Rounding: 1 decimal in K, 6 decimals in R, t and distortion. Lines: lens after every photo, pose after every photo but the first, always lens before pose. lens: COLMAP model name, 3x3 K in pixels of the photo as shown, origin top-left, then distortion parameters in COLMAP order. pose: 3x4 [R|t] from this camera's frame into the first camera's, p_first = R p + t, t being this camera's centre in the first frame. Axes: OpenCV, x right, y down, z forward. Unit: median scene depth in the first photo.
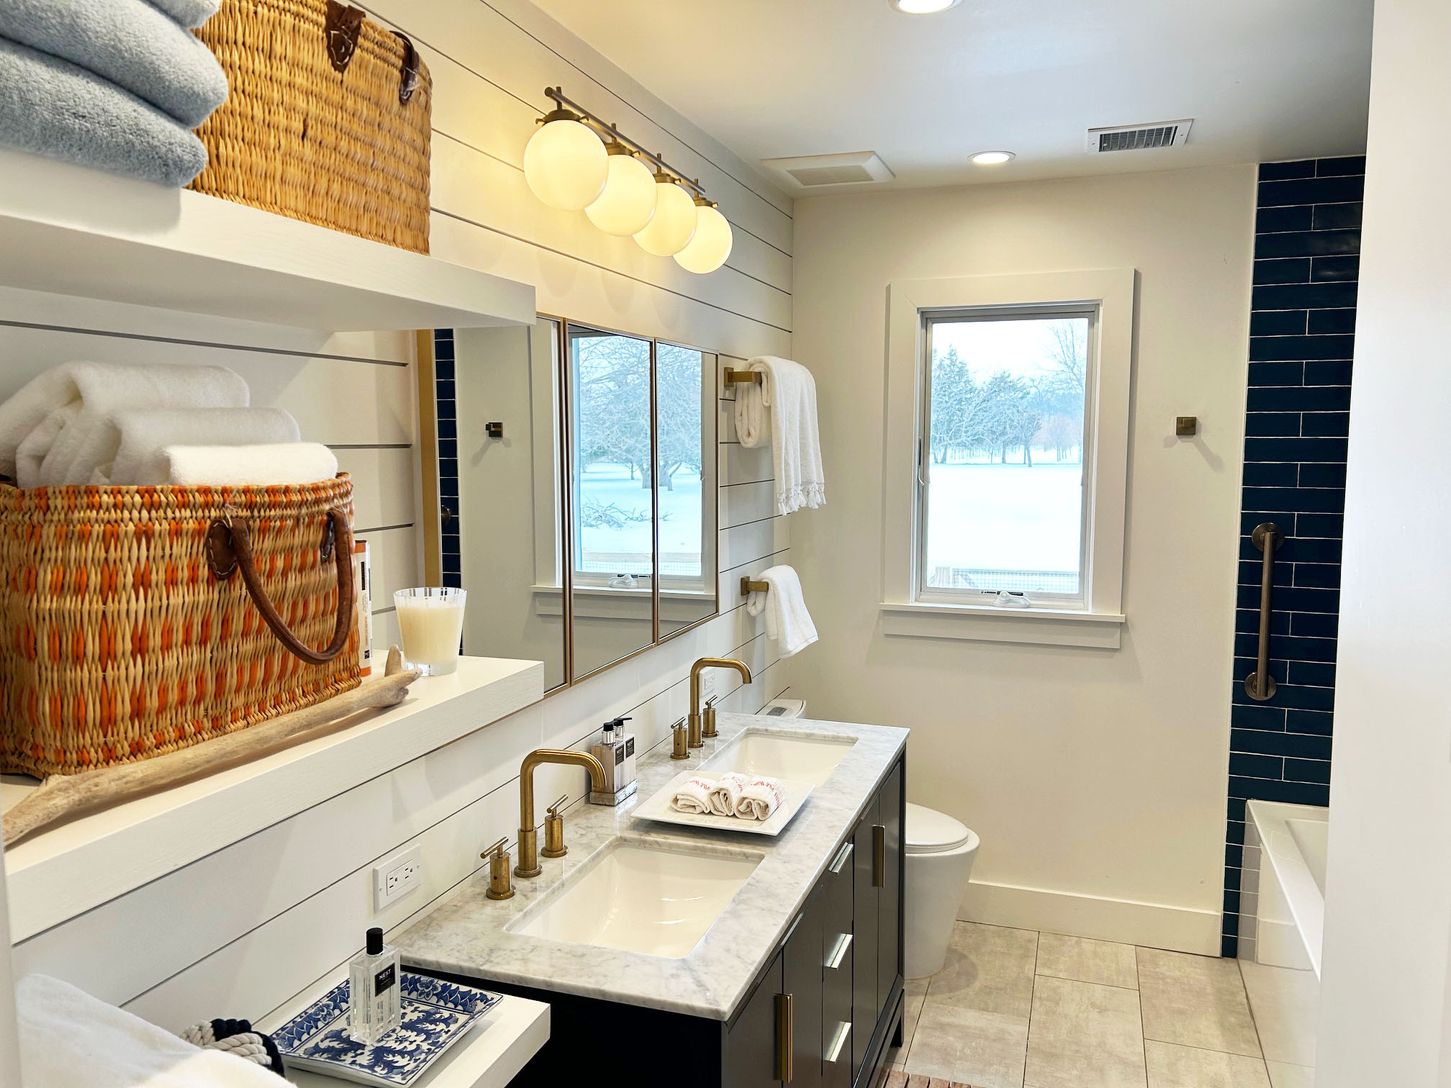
lens RADIAL K [[1129.5, 0, 725.5], [0, 1129.5, 544.0], [0, 0, 1]] dist [0.088424, -0.108514]
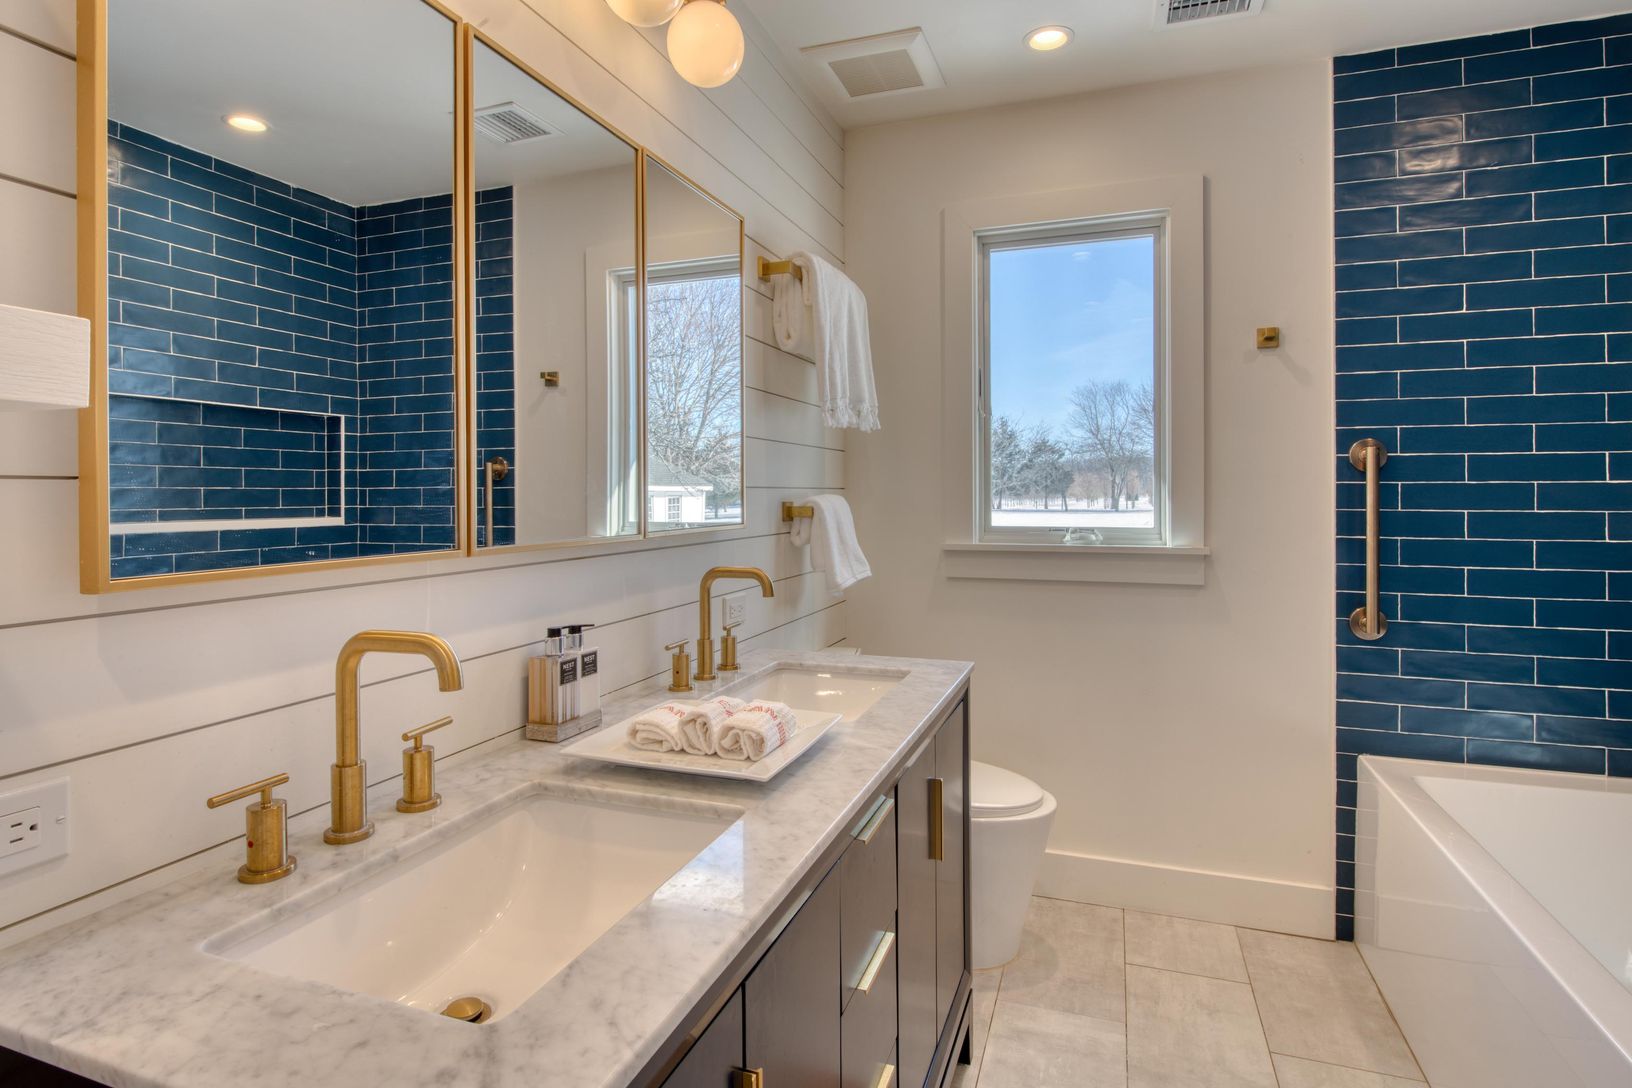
lens RADIAL K [[861.6, 0, 810.1], [0, 861.6, 493.1], [0, 0, 1]] dist [0.000111, -0.000468]
pose [[0.999662, -0.003923, -0.025702, 0.055288], [0.001278, 0.994769, -0.102142, 0.096404], [0.025968, 0.102075, 0.994438, 0.333836]]
